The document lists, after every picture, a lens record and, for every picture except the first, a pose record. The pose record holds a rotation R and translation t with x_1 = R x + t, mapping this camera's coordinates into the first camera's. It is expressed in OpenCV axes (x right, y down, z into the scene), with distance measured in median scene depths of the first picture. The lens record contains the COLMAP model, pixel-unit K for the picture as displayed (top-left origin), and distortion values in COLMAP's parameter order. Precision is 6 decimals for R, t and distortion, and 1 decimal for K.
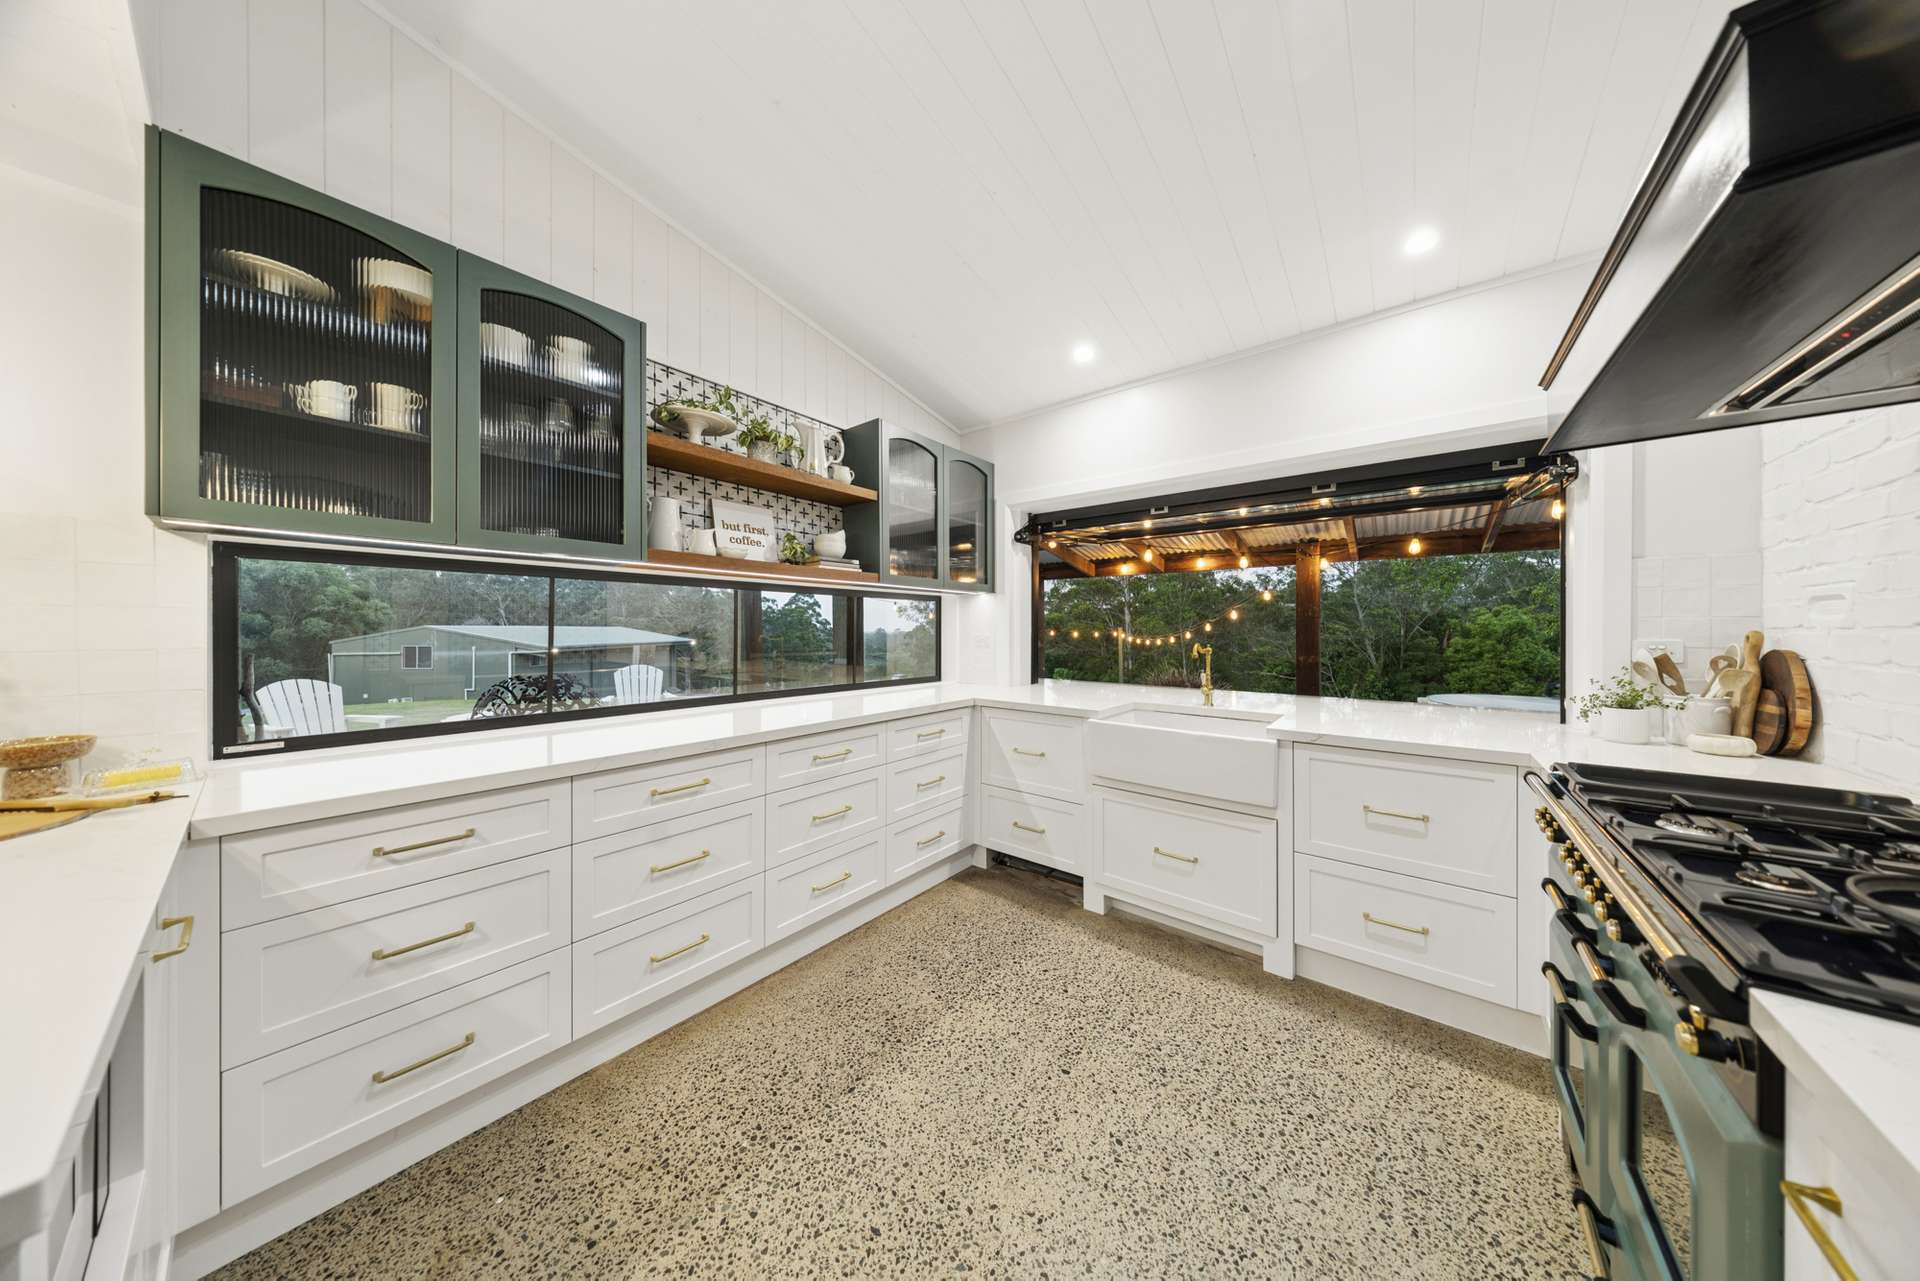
lens RADIAL K [[557.1, 0, 971.8], [0, 557.1, 632.9], [0, 0, 1]] dist [-0.005834, -0.000135]
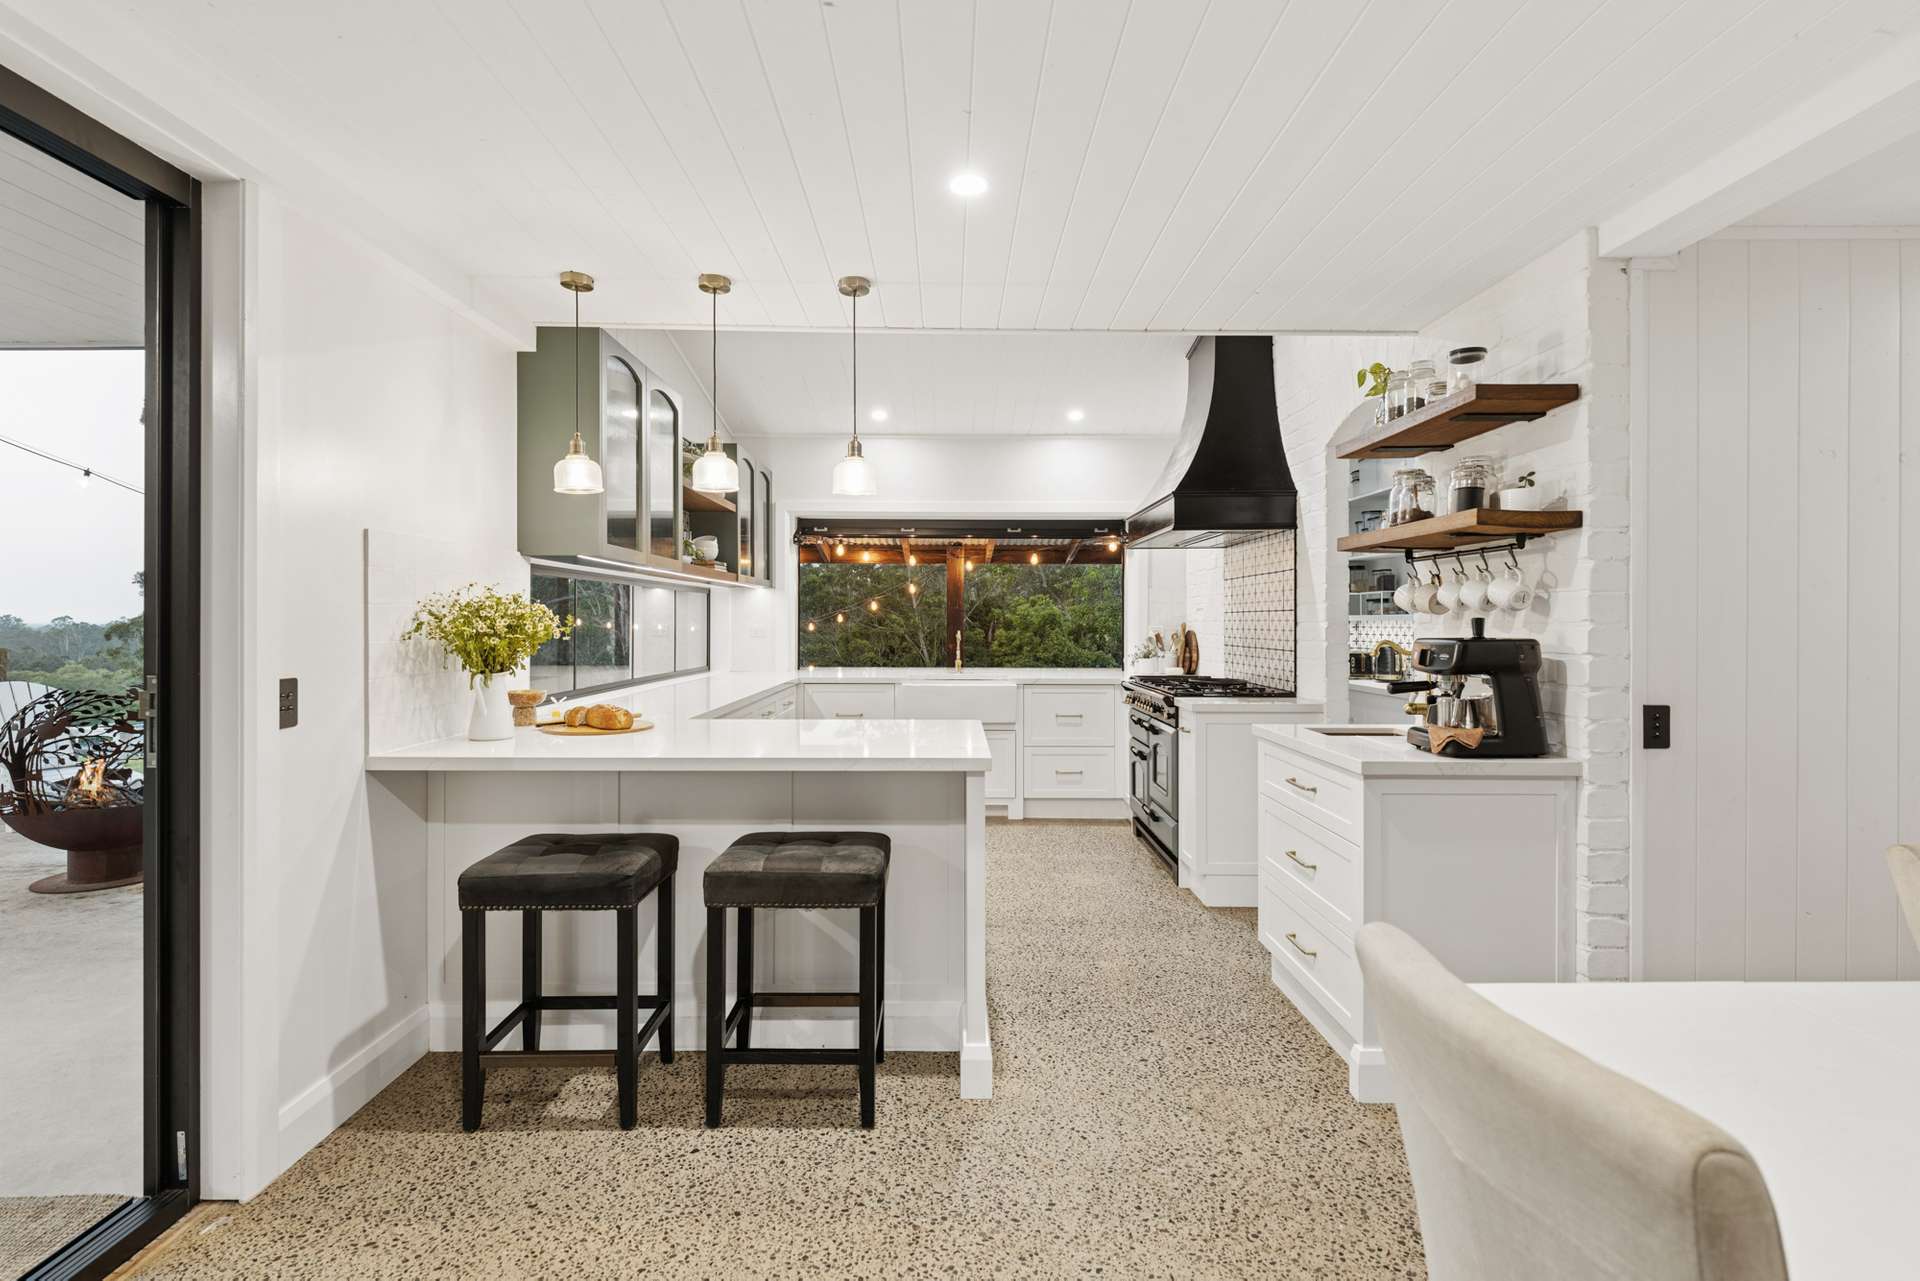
lens RADIAL K [[875.4, 0, 956.2], [0, 875.4, 631.6], [0, 0, 1]] dist [0.000592, 0.000004]
pose [[0.777826, -0.006744, 0.628443, -0.783649], [0.002205, 0.999966, 0.008003, 0.001656], [-0.628476, -0.004839, 0.777814, -0.605568]]
